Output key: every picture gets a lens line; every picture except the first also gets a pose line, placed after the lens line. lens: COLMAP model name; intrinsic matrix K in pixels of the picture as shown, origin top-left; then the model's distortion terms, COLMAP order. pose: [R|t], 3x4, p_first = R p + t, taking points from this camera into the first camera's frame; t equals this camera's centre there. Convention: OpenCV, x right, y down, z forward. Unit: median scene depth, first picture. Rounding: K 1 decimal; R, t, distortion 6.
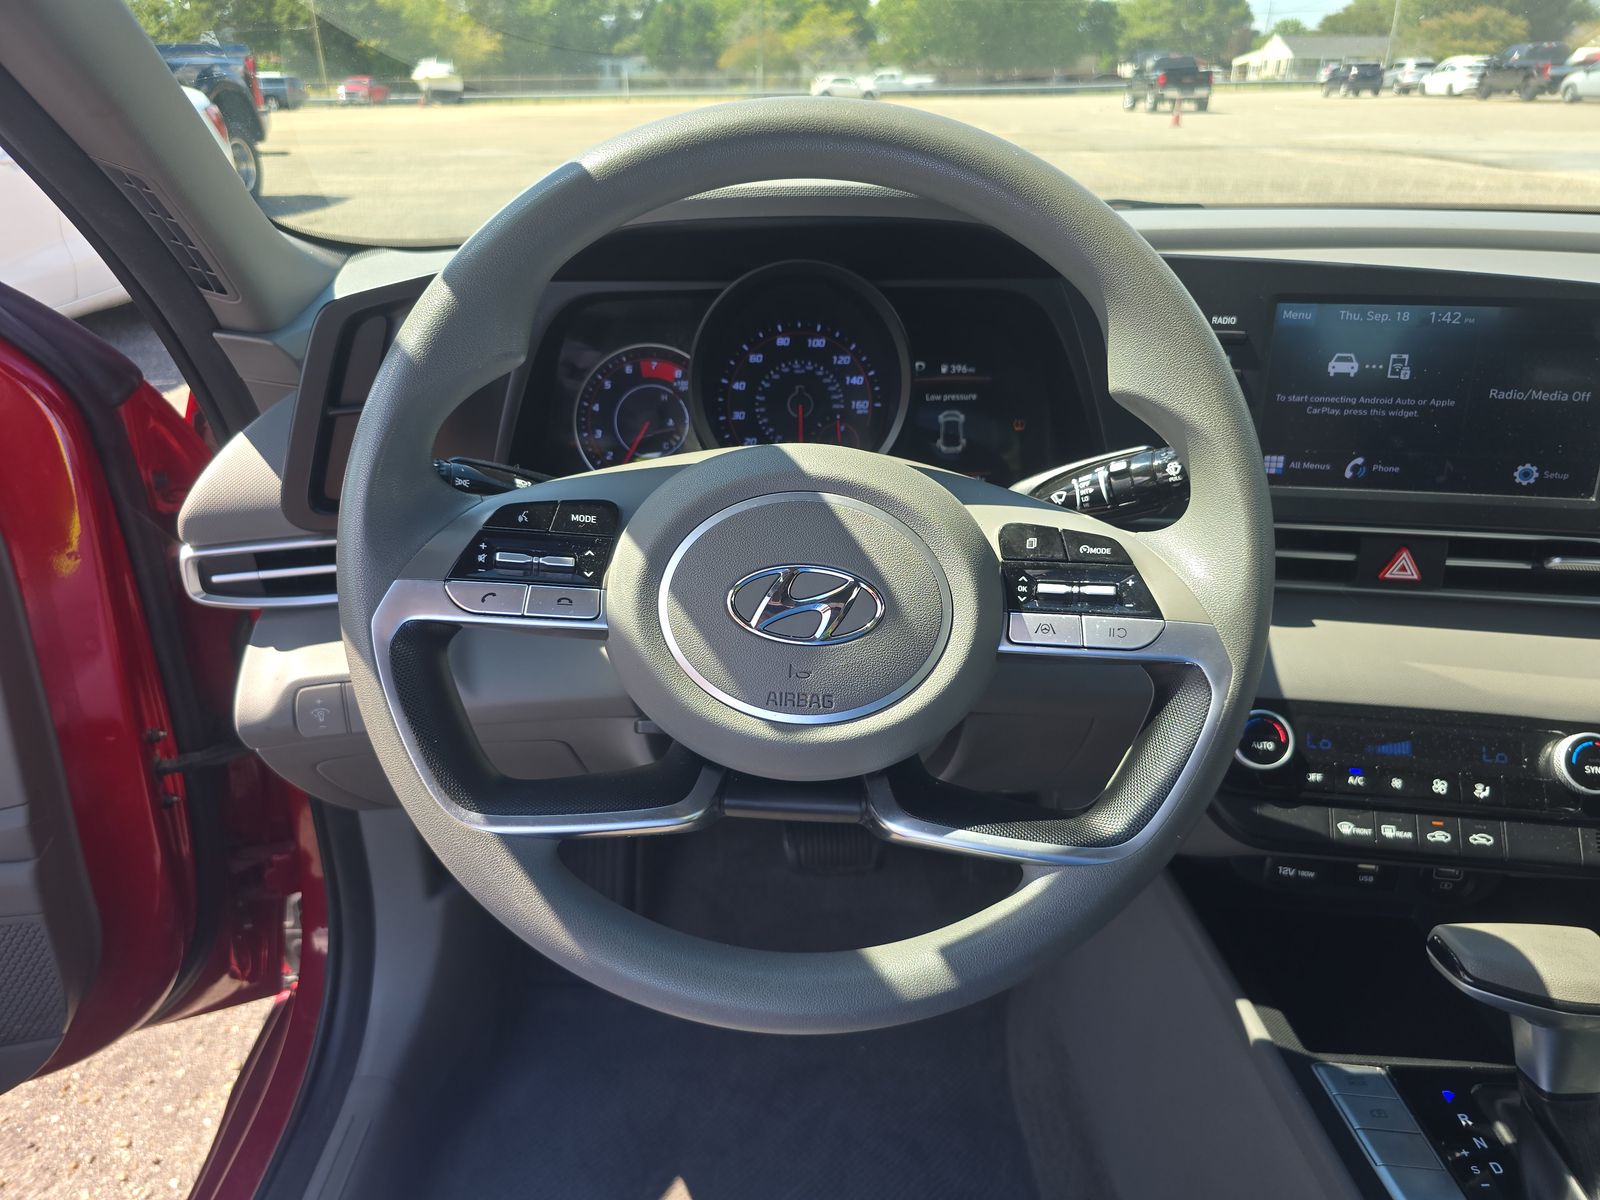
lens RADIAL K [[1115.4, 0, 790.7], [0, 1115.4, 605.8], [0, 0, 1]] dist [0.032796, -0.042477]
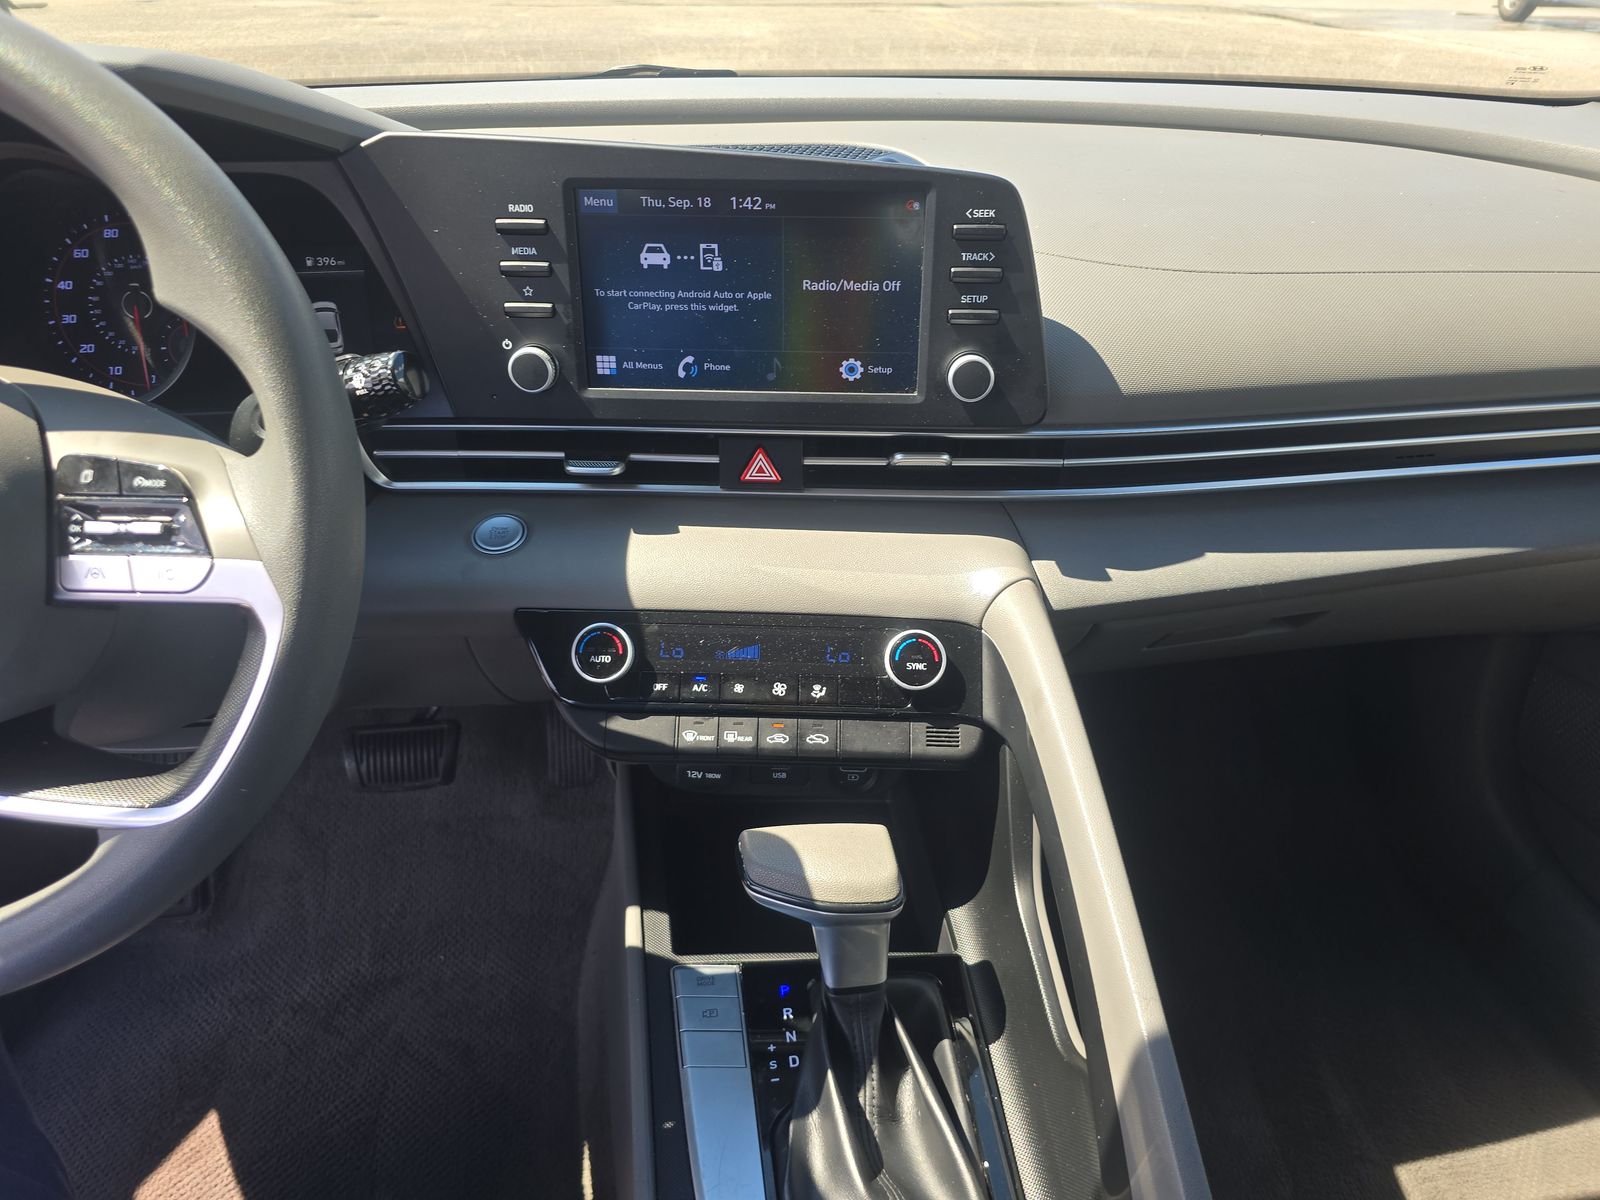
lens RADIAL K [[1115.4, 0, 766.3], [0, 1115.4, 615.8], [0, 0, 1]] dist [0.032796, -0.042477]
pose [[0.992341, -0.052423, 0.111856, 0.459931], [0.039457, 0.992565, 0.115140, -0.019251], [-0.117060, -0.109844, 0.987031, 0.027499]]
